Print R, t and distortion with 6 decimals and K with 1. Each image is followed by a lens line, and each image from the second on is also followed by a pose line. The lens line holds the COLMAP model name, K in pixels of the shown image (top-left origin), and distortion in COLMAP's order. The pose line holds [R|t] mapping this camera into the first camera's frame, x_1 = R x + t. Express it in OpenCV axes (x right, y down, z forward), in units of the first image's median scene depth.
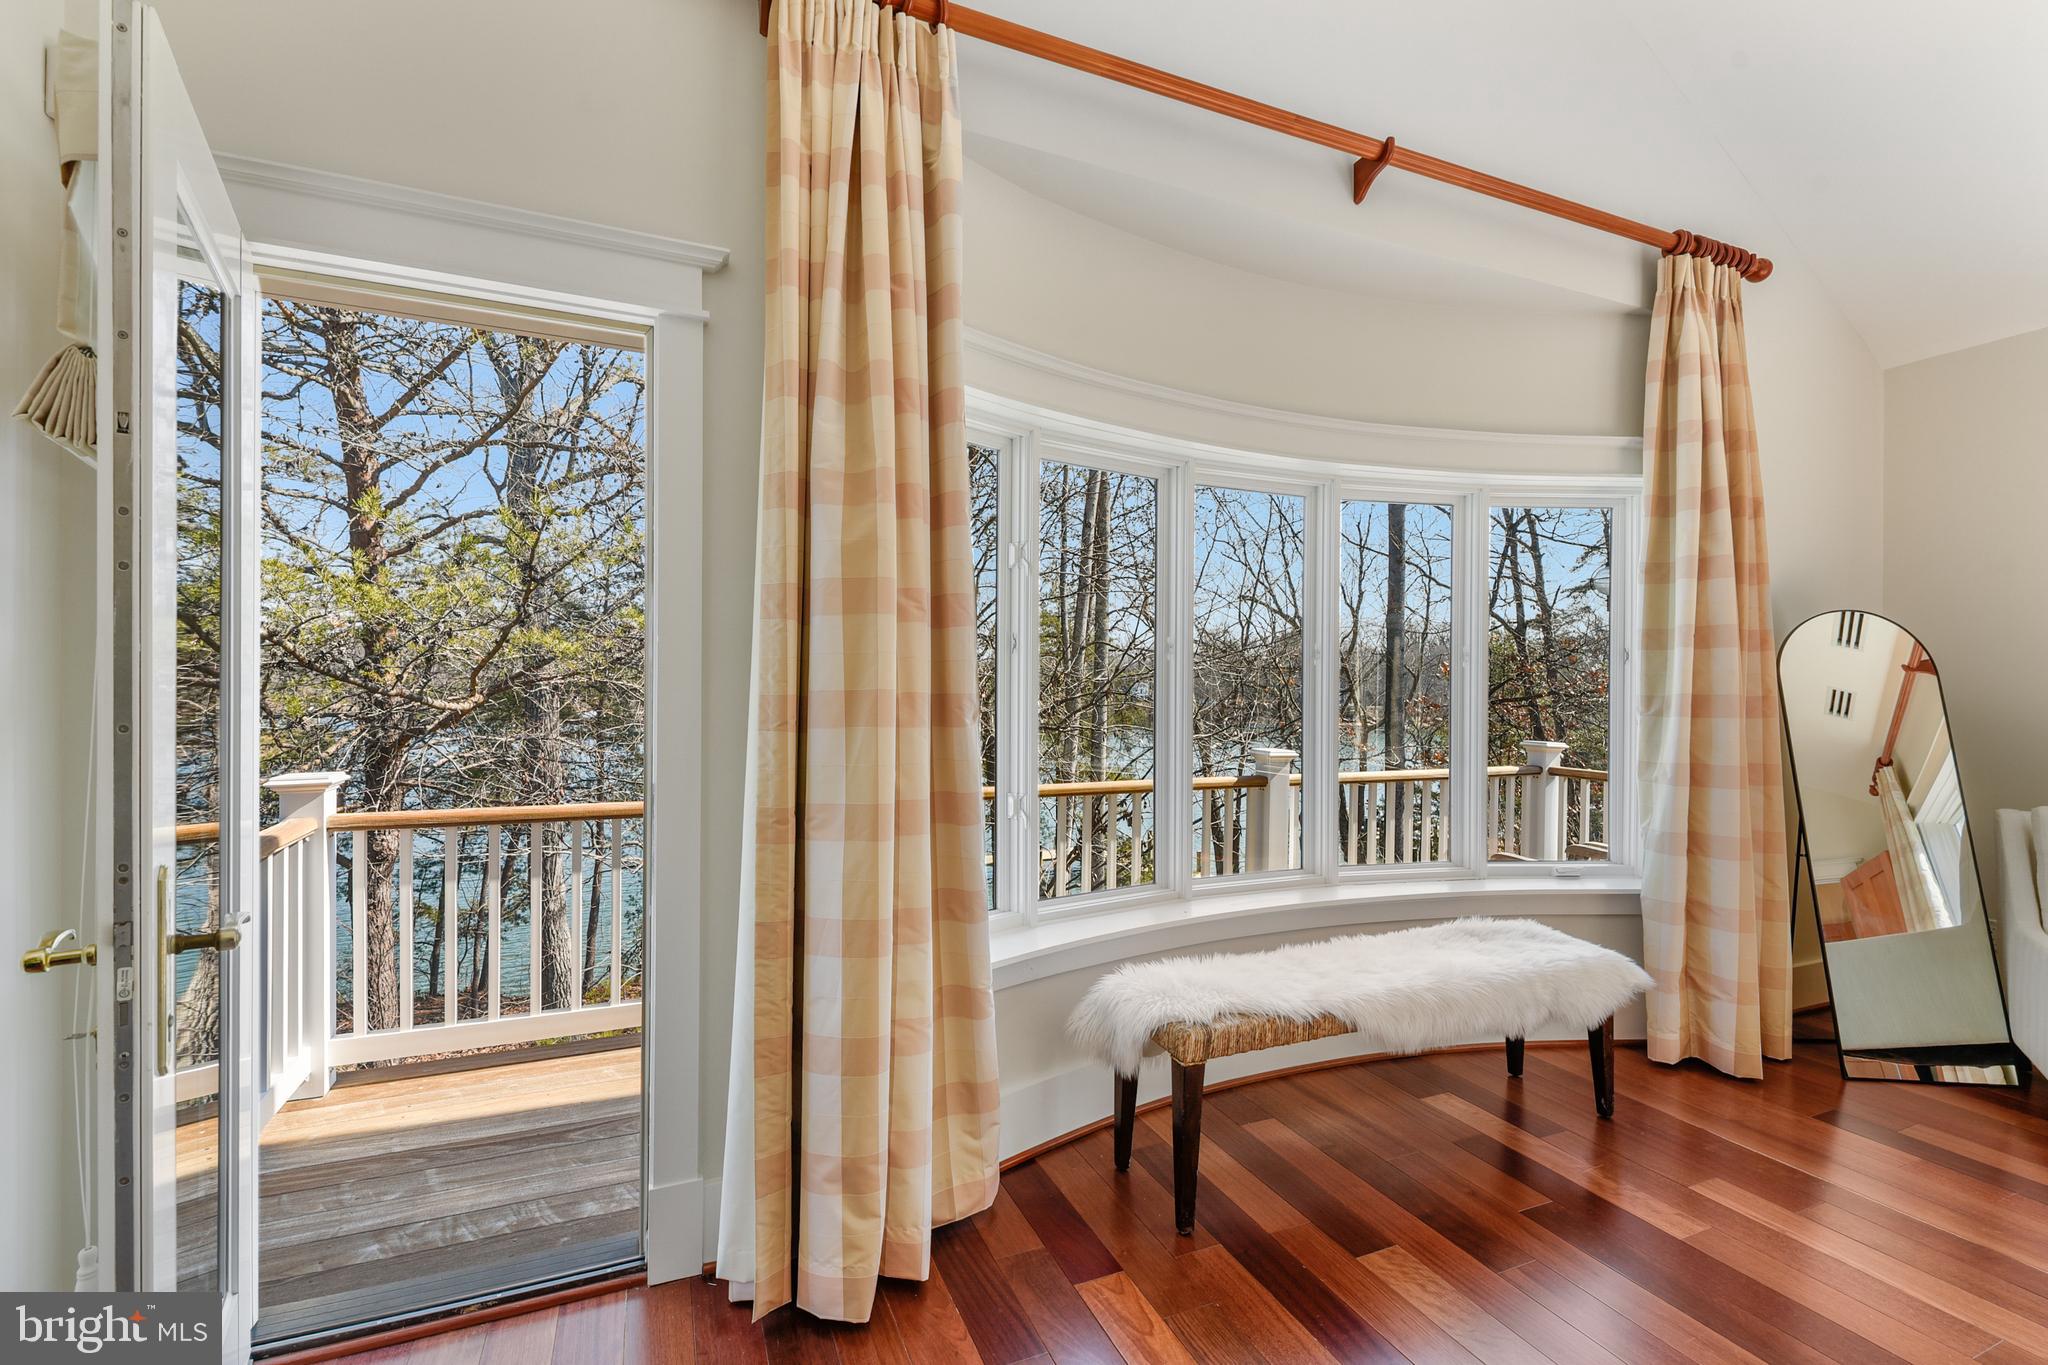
lens RADIAL K [[897.1, 0, 1017.1], [0, 897.1, 703.0], [0, 0, 1]] dist [-0.014741, -0.002225]
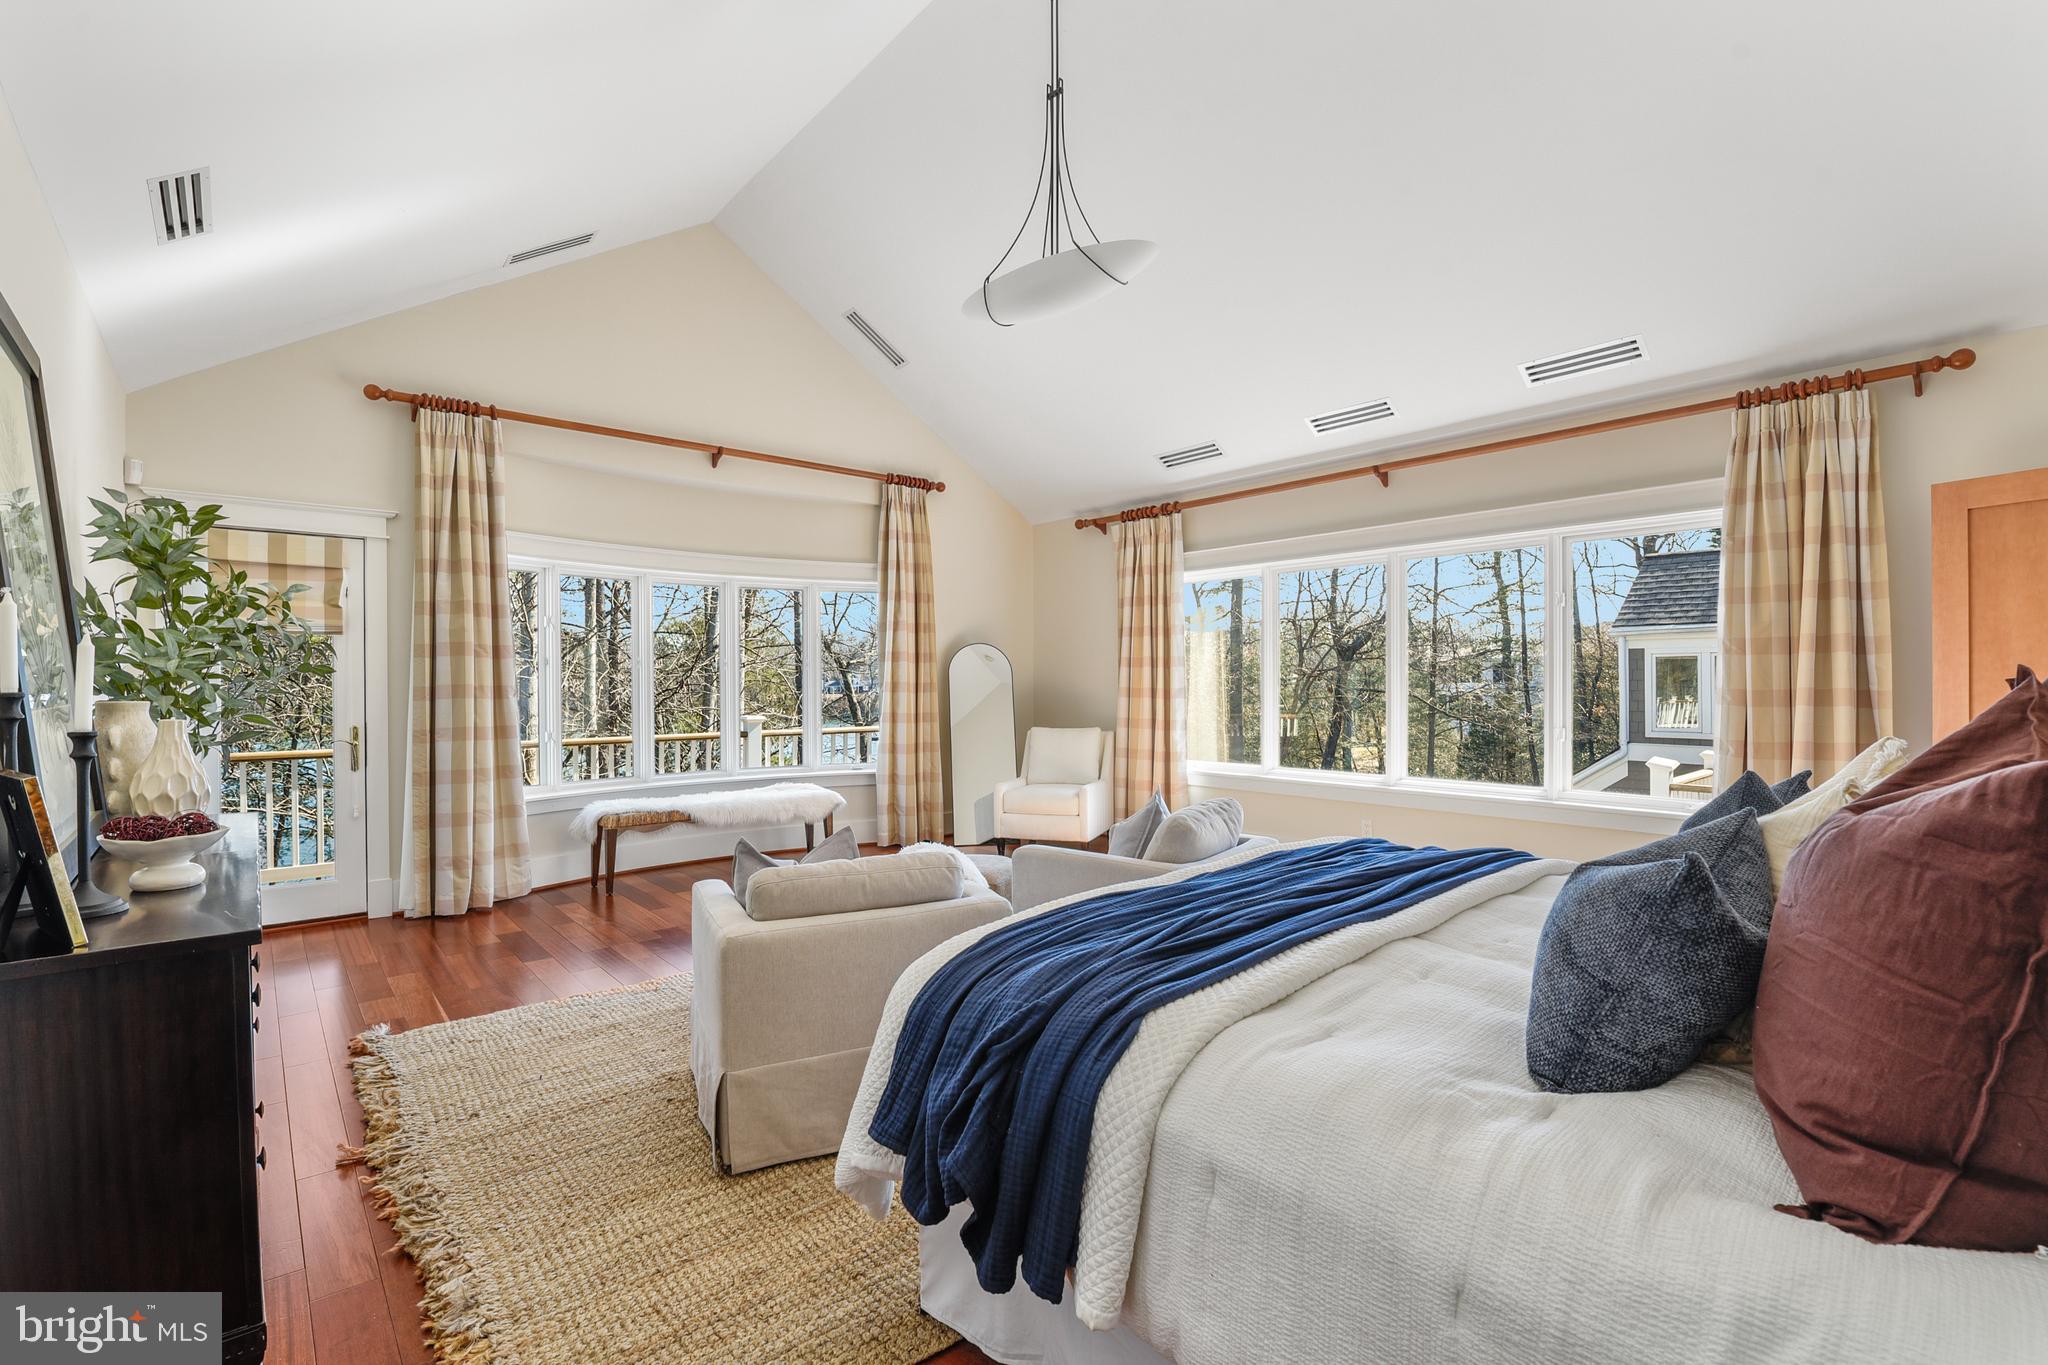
lens RADIAL K [[897.1, 0, 1030.5], [0, 897.1, 688.9], [0, 0, 1]] dist [-0.014741, -0.002225]
pose [[0.937491, -0.014088, 0.347725, 0.450418], [0.017779, 0.999814, -0.007427, 0.044864], [-0.347556, 0.013145, 0.937567, -1.879017]]
